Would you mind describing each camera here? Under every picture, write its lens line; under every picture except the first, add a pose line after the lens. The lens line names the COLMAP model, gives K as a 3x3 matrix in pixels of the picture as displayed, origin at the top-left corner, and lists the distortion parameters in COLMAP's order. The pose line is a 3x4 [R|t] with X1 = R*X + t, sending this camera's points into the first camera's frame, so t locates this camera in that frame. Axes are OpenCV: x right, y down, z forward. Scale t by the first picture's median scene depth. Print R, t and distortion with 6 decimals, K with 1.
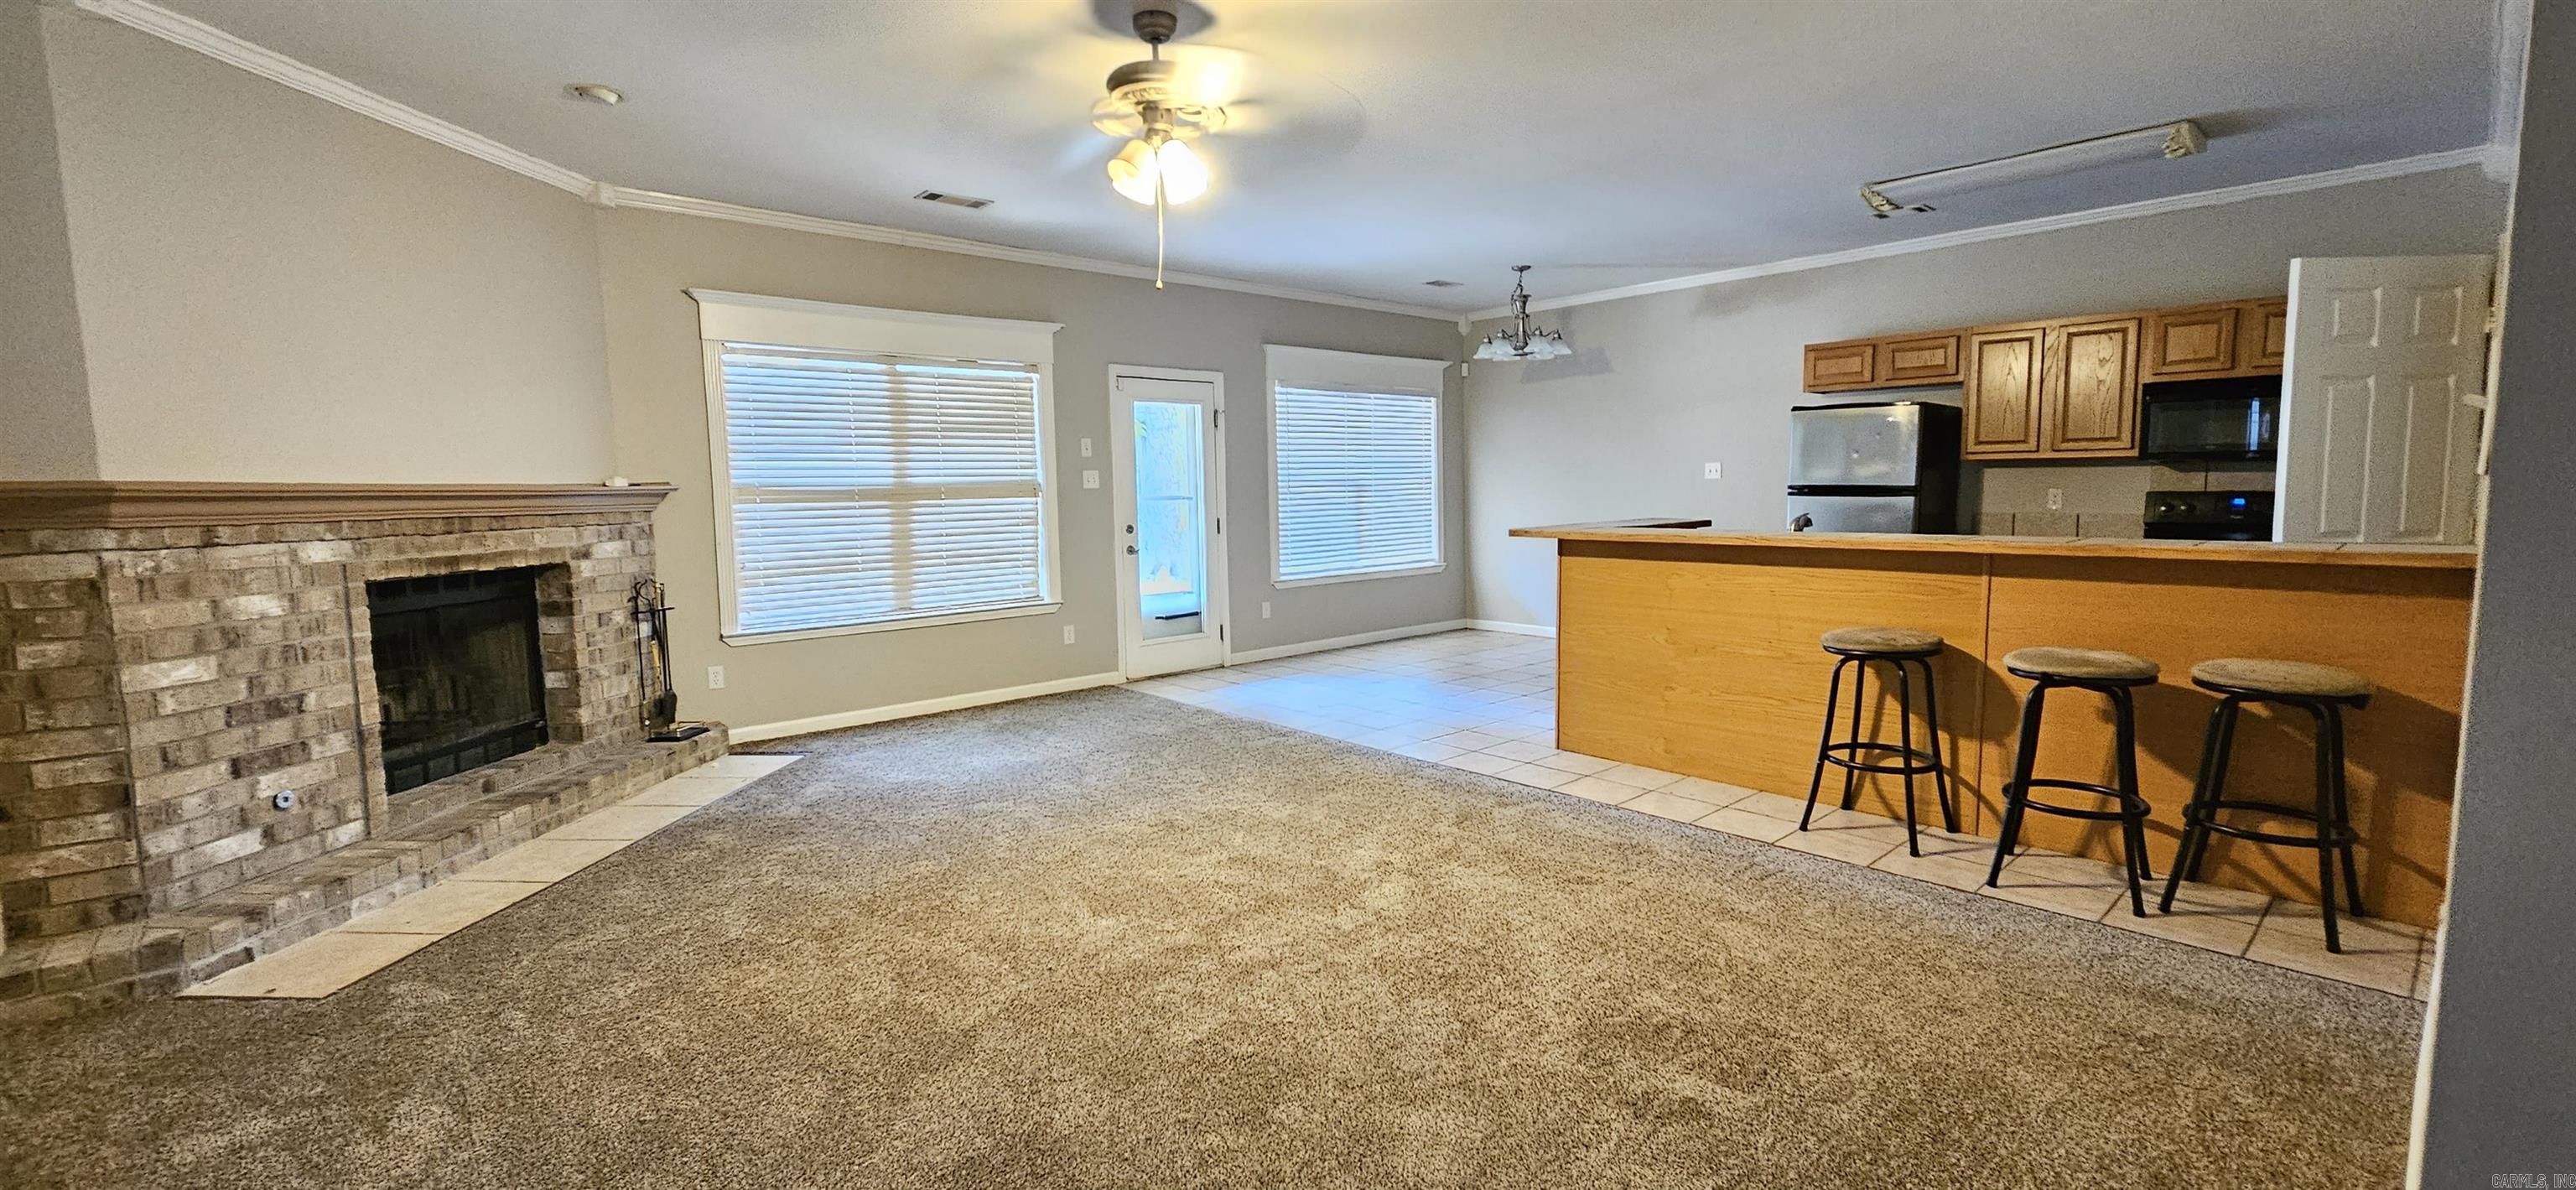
lens RADIAL K [[1060.8, 0, 1293.0], [0, 1060.8, 584.7], [0, 0, 1]] dist [0.005374, -0.003543]
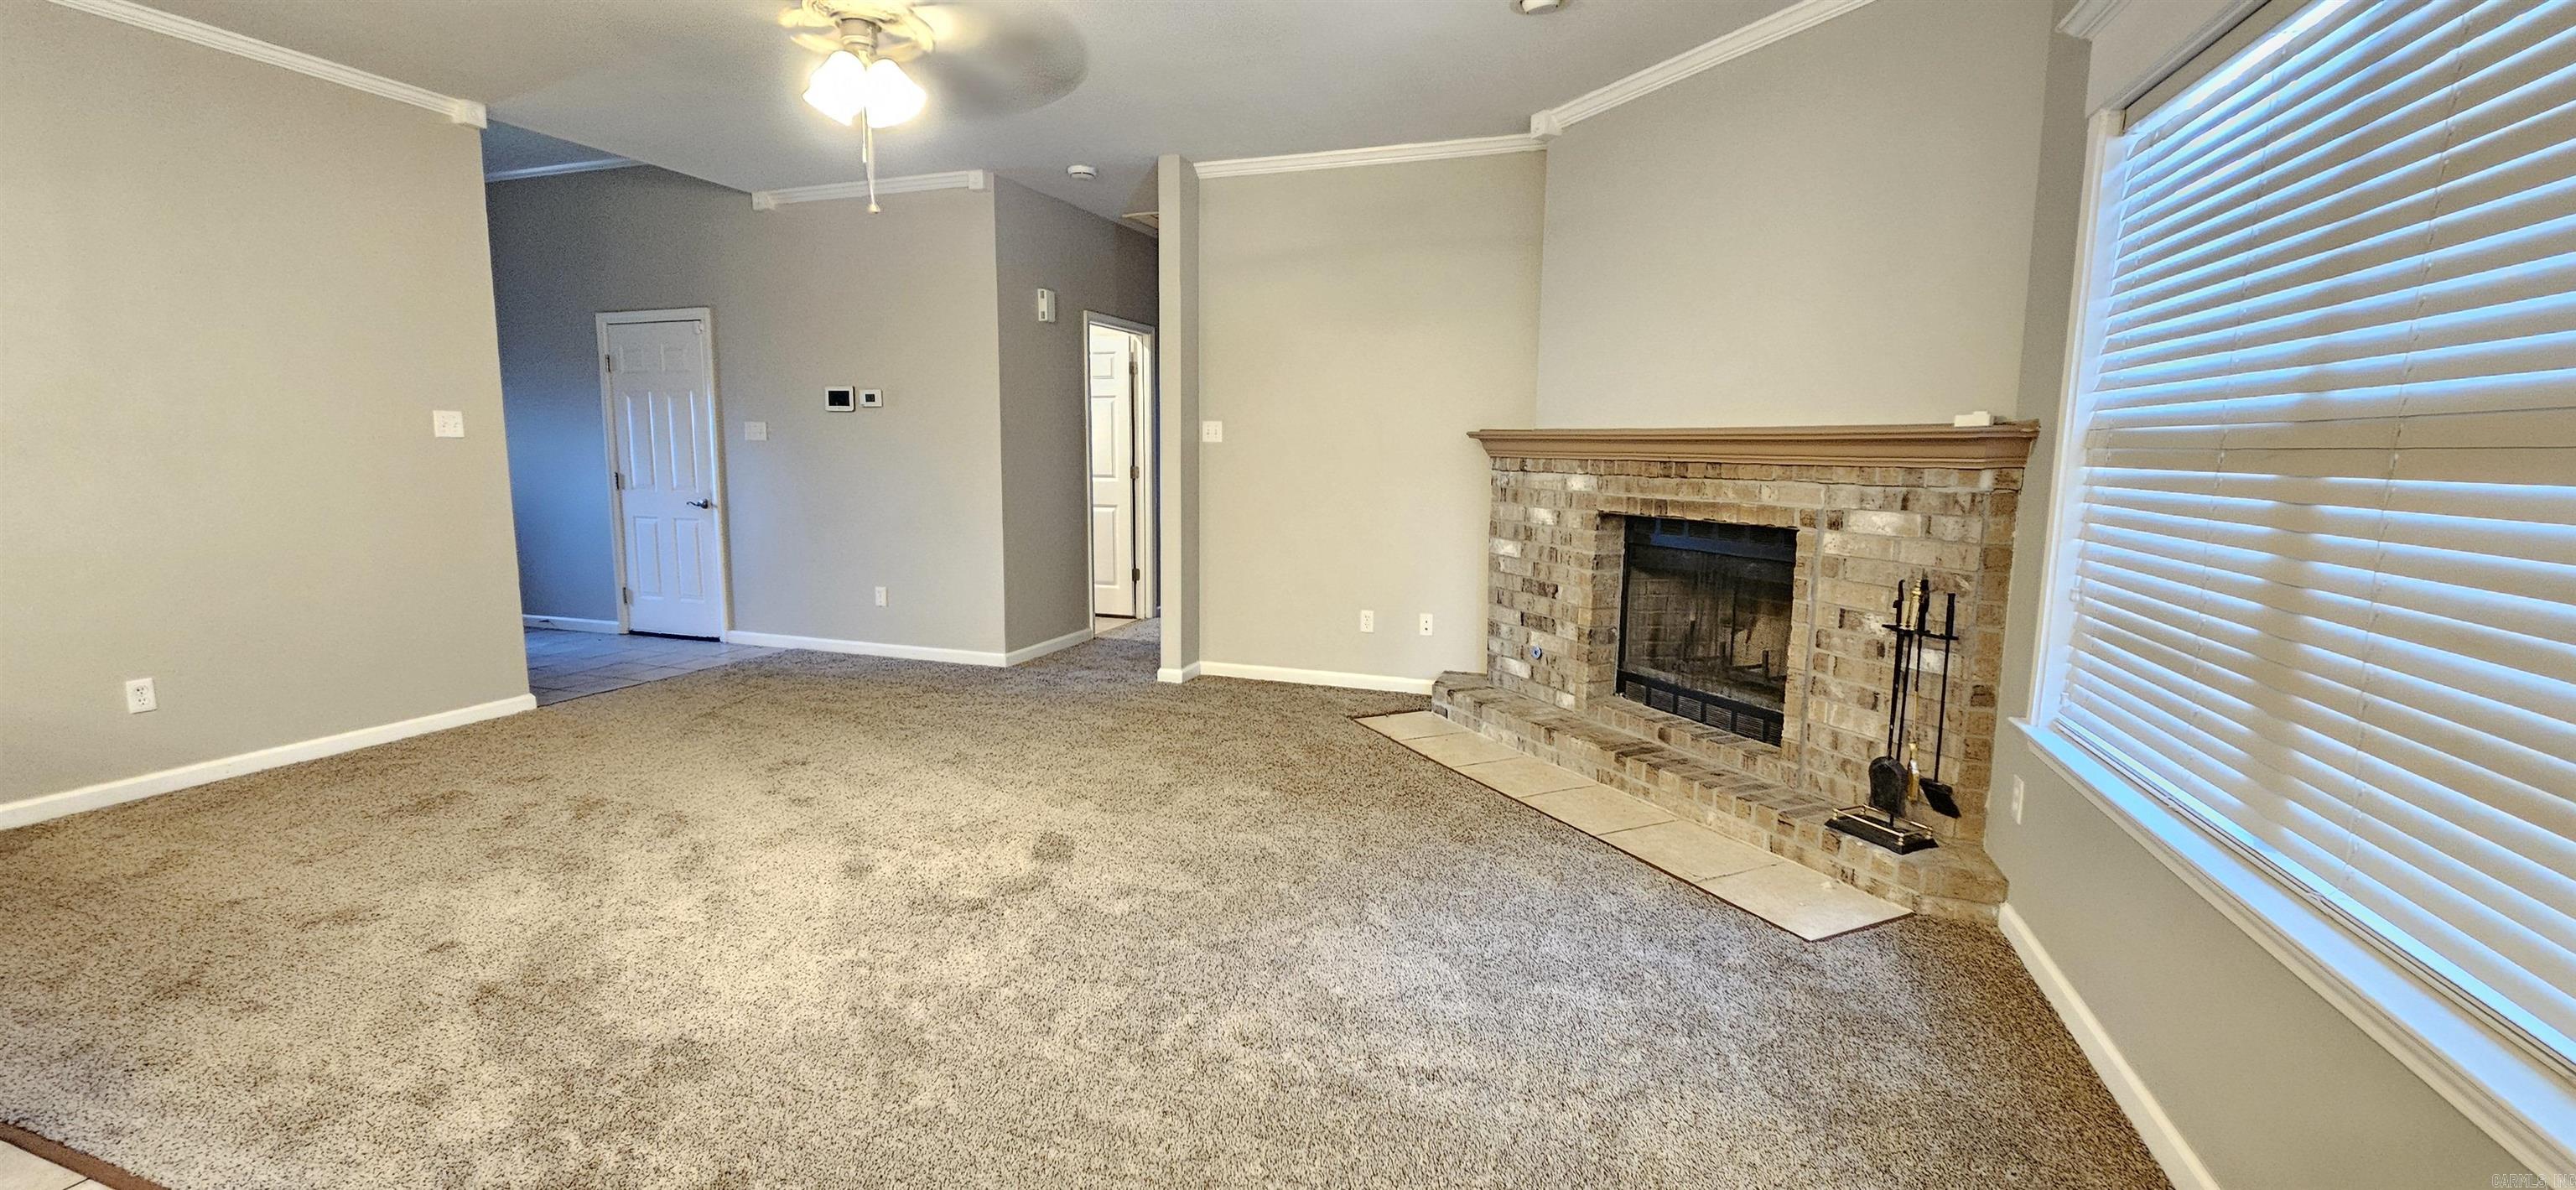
lens RADIAL K [[1060.8, 0, 1277.0], [0, 1060.8, 581.4], [0, 0, 1]] dist [0.005374, -0.003543]
pose [[-0.883775, 0.064224, -0.463484, 0.011275], [-0.041093, 0.976055, 0.213605, -0.153576], [0.466104, 0.207825, -0.859974, 1.729524]]
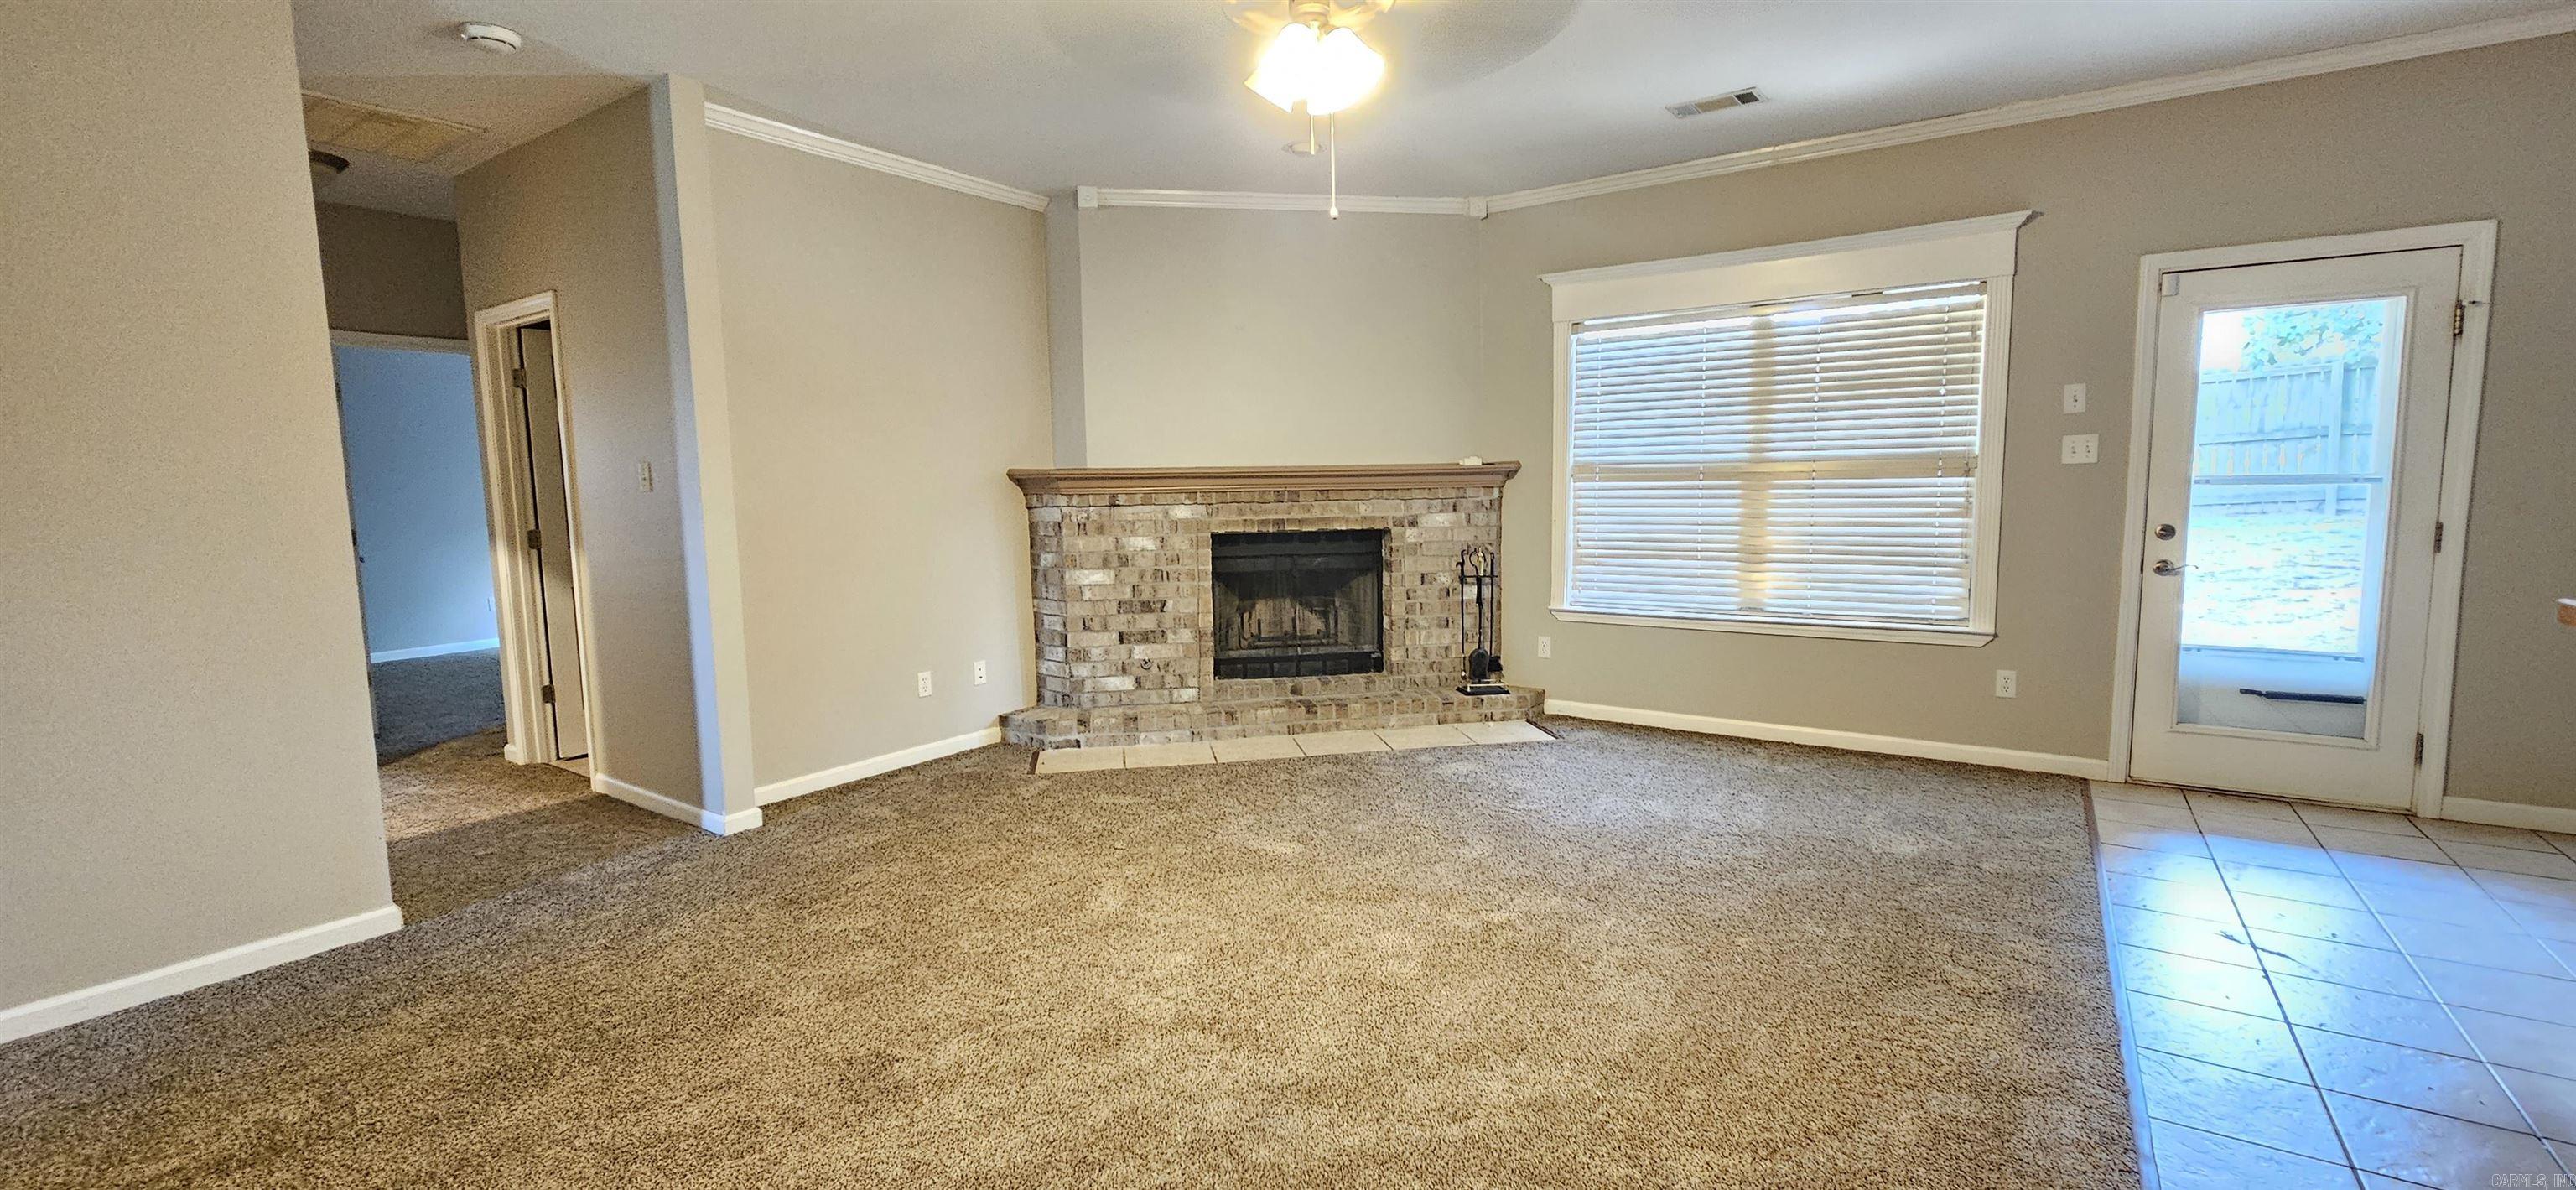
lens RADIAL K [[1060.8, 0, 1286.4], [0, 1060.8, 586.9], [0, 0, 1]] dist [0.005374, -0.003543]
pose [[0.229062, 0.113204, -0.966807, 0.558043], [-0.076987, 0.992210, 0.097938, -0.075606], [0.970363, 0.051998, 0.235993, 0.692437]]
